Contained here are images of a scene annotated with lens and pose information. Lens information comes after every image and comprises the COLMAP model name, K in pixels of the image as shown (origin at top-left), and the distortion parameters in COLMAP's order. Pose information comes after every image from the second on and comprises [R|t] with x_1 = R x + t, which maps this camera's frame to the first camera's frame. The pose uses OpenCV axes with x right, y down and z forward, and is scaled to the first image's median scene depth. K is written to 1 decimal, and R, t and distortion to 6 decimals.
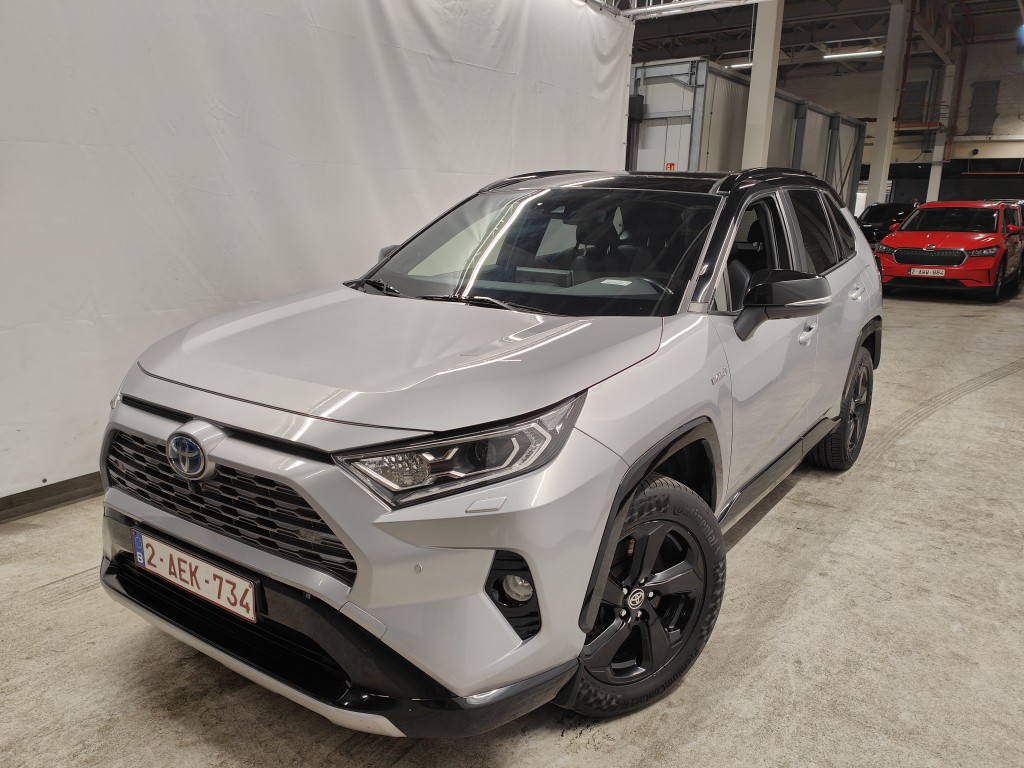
lens RADIAL K [[739.7, 0, 499.6], [0, 739.7, 426.4], [0, 0, 1]] dist [0.123535, -0.112310]
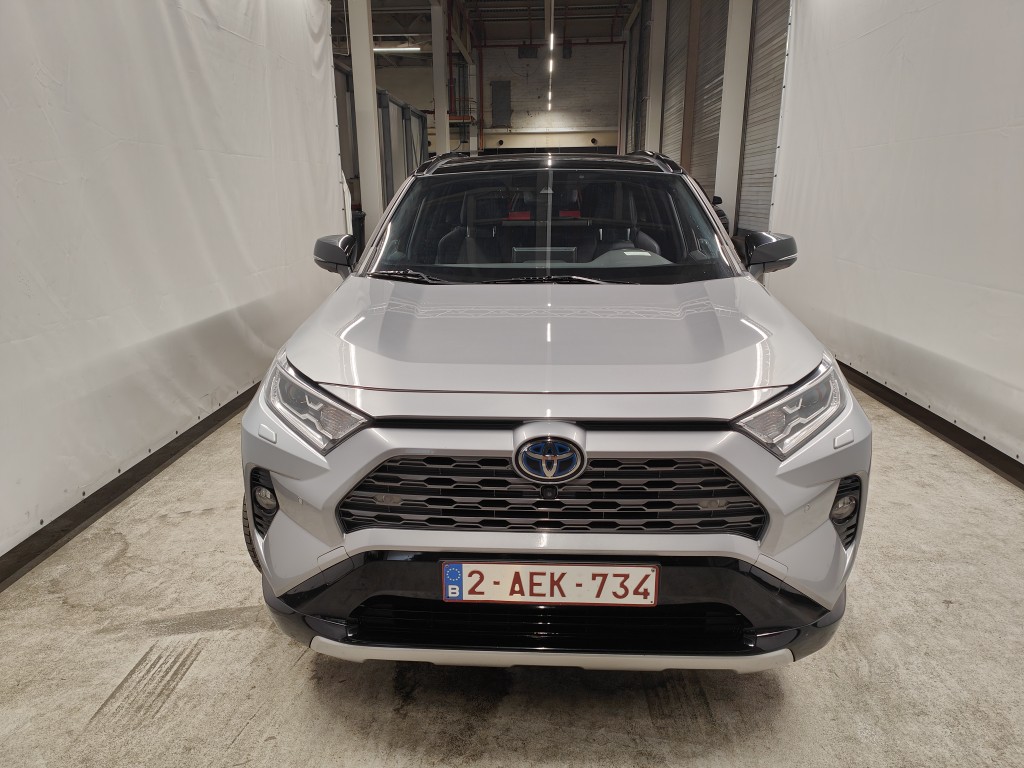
lens RADIAL K [[739.7, 0, 499.6], [0, 739.7, 426.4], [0, 0, 1]] dist [0.123535, -0.112310]
pose [[0.845814, -0.184330, 0.500621, -0.615810], [0.175453, 0.982322, 0.065260, -0.048944], [-0.503801, 0.032637, 0.863203, 0.151994]]
